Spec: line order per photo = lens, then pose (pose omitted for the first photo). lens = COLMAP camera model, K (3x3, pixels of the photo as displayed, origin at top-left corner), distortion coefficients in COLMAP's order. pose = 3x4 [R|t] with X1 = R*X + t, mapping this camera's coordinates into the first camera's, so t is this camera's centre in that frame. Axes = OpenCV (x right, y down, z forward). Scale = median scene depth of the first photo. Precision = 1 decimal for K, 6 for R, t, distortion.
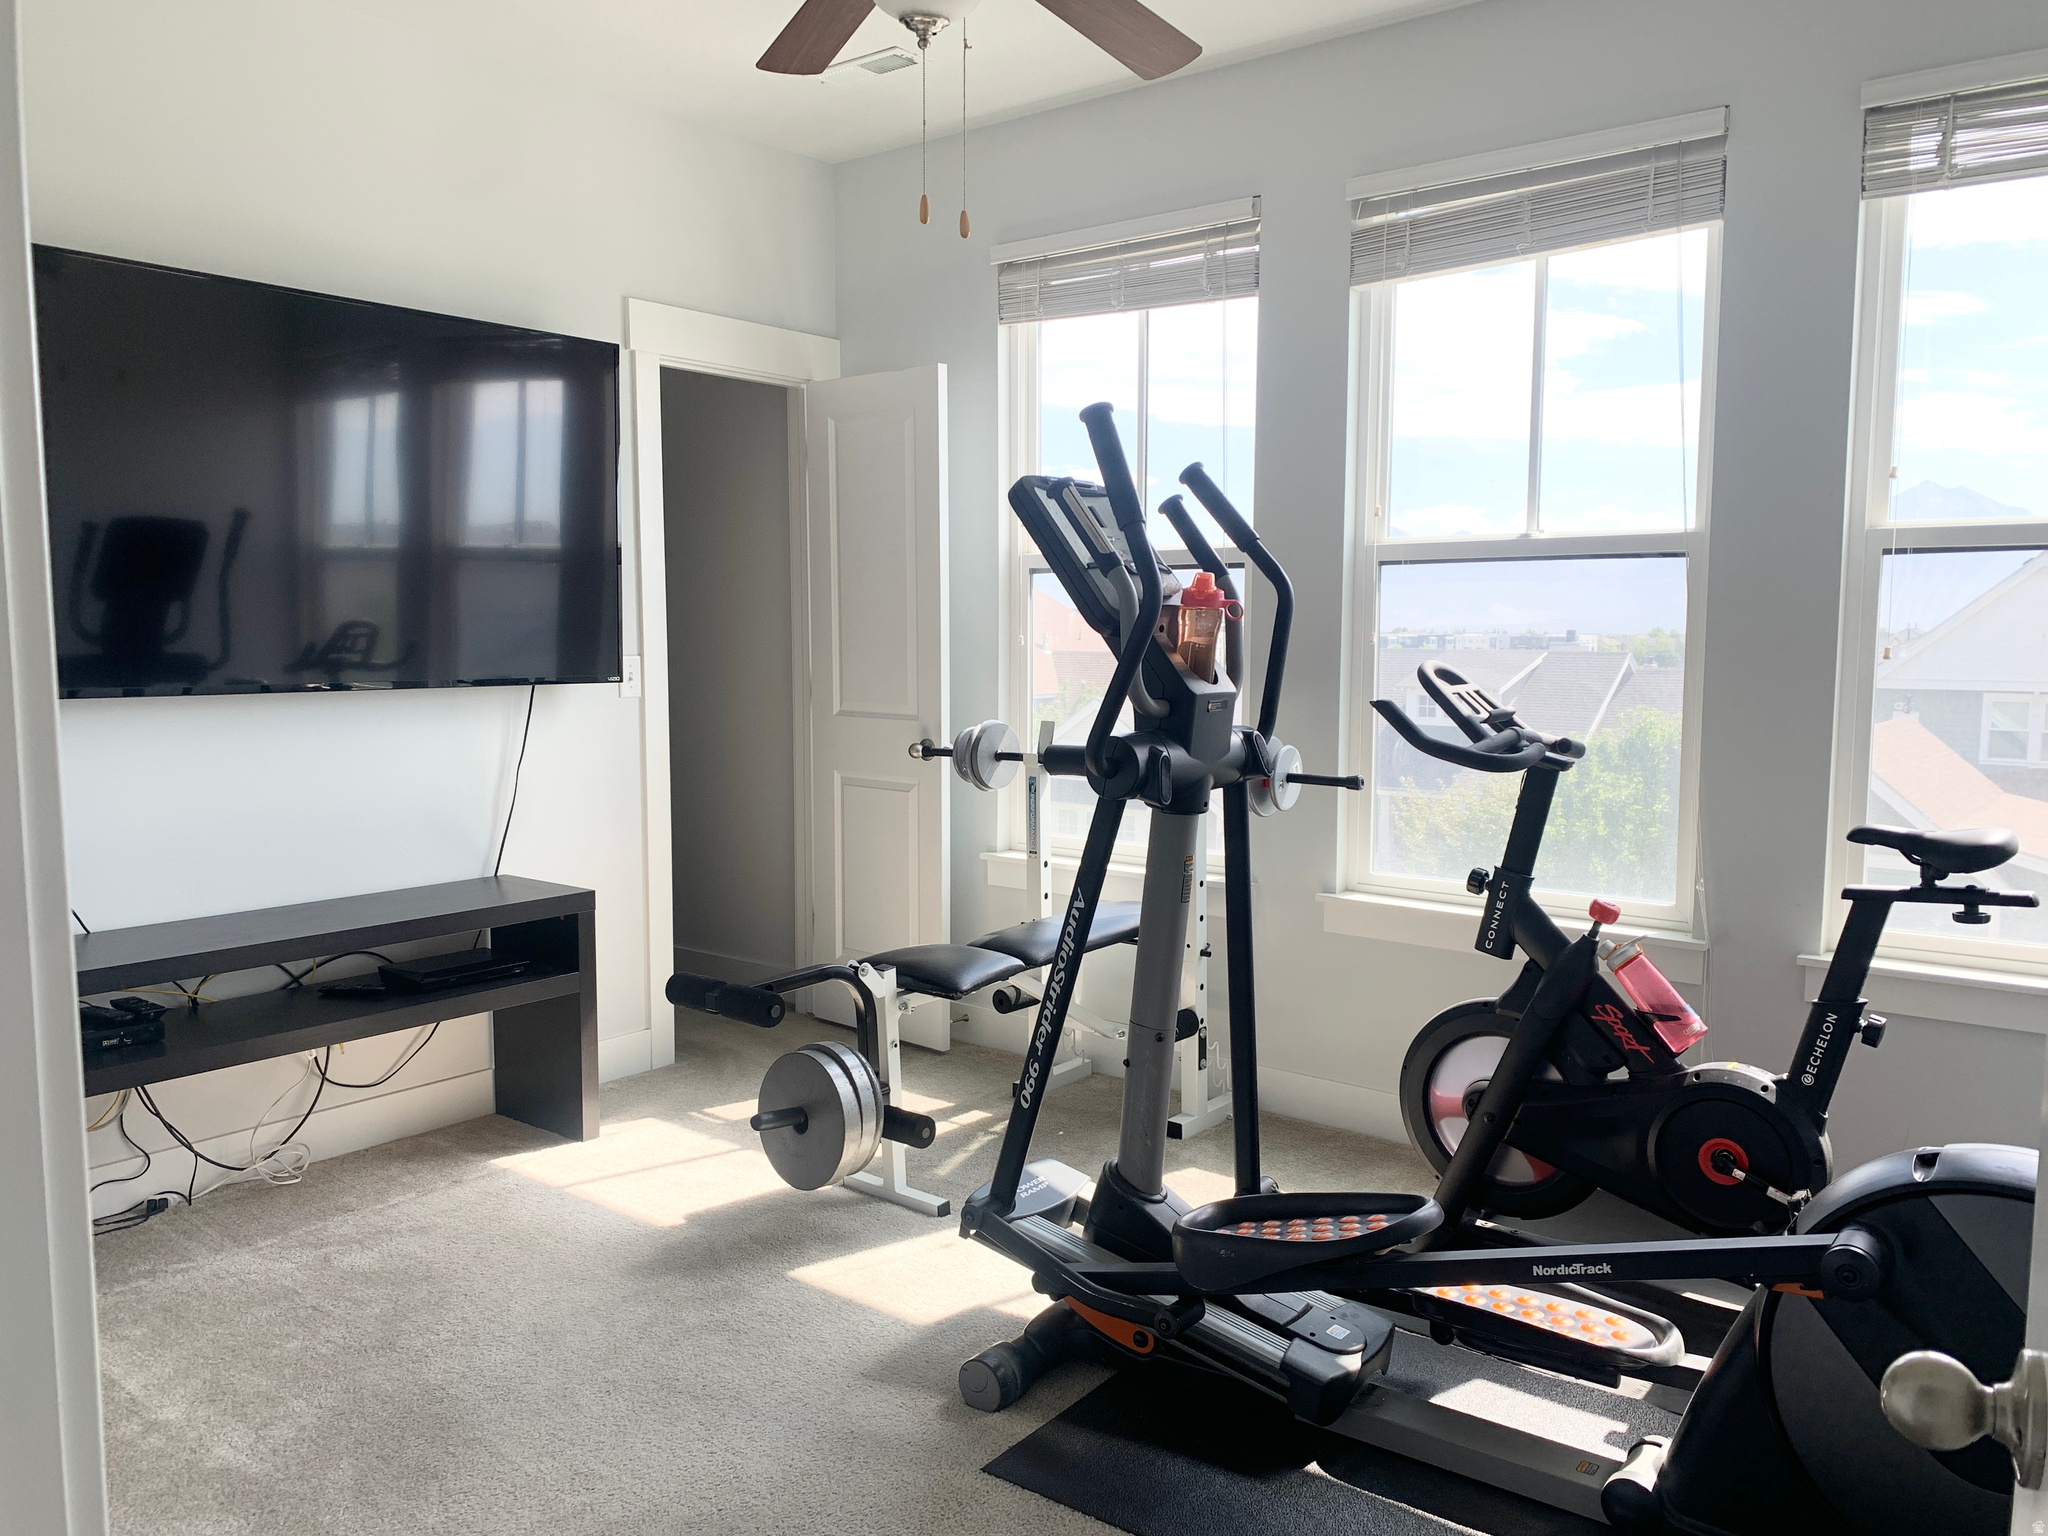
lens RADIAL K [[1566.1, 0, 1026.3], [0, 1566.1, 767.2], [0, 0, 1]] dist [0.010791, 0.006314]
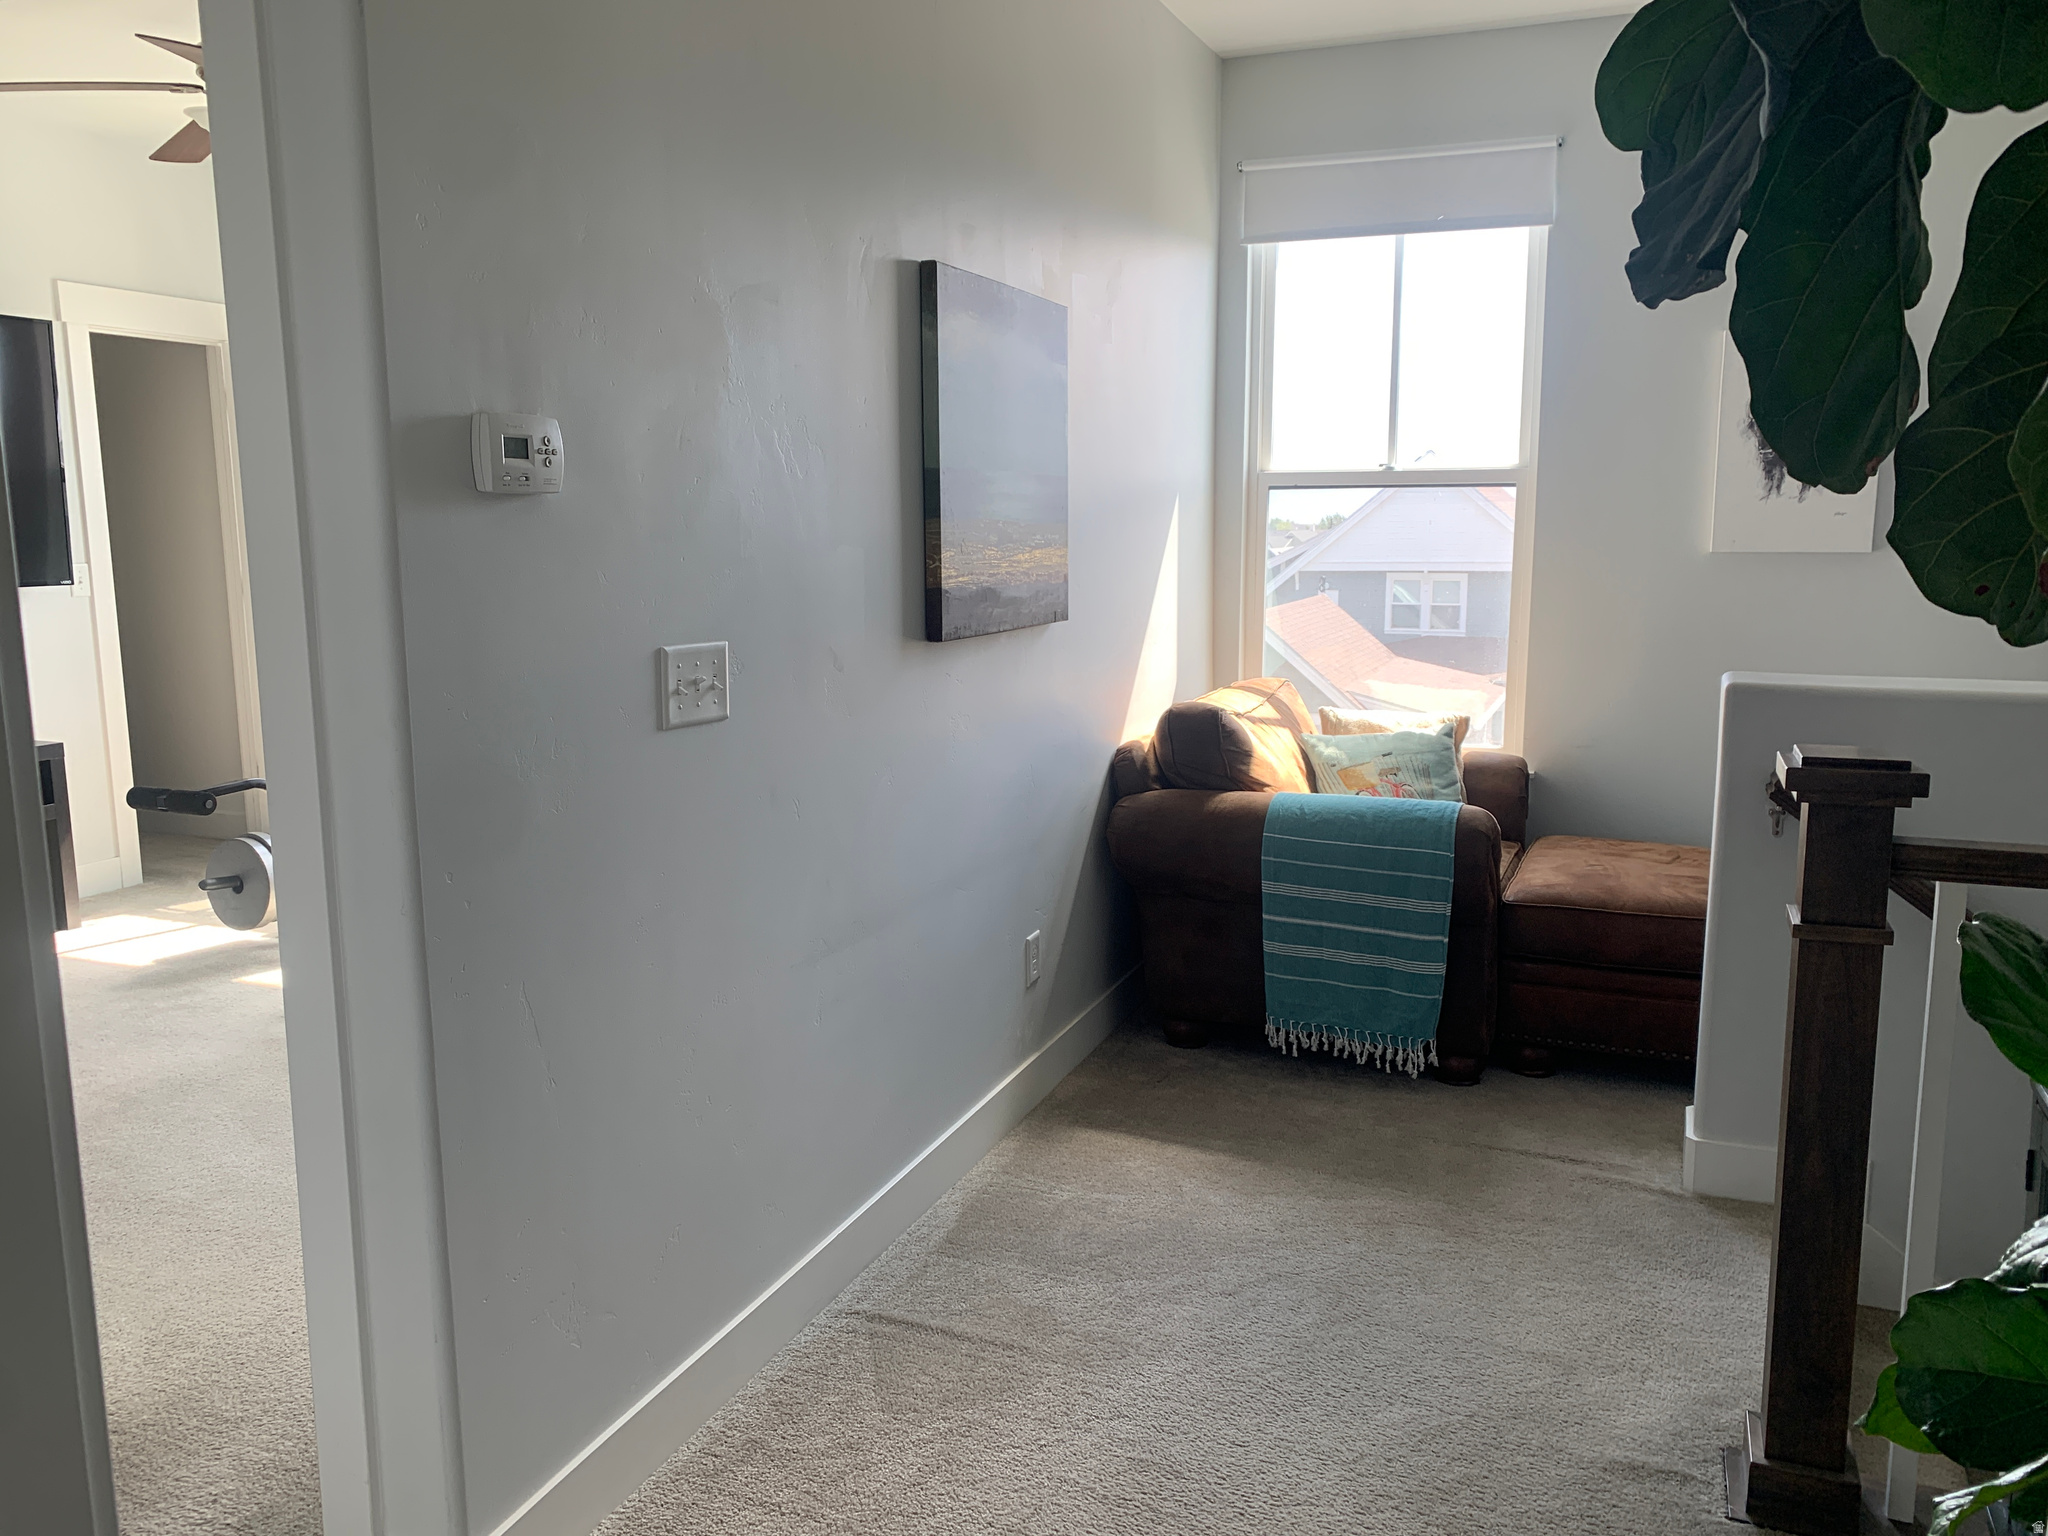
lens RADIAL K [[1566.1, 0, 1021.4], [0, 1566.1, 767.2], [0, 0, 1]] dist [0.010791, 0.006314]
pose [[0.957760, -0.049273, 0.283317, 0.117876], [0.029116, 0.996764, 0.074926, 0.021061], [-0.286092, -0.063512, 0.956095, -0.487912]]
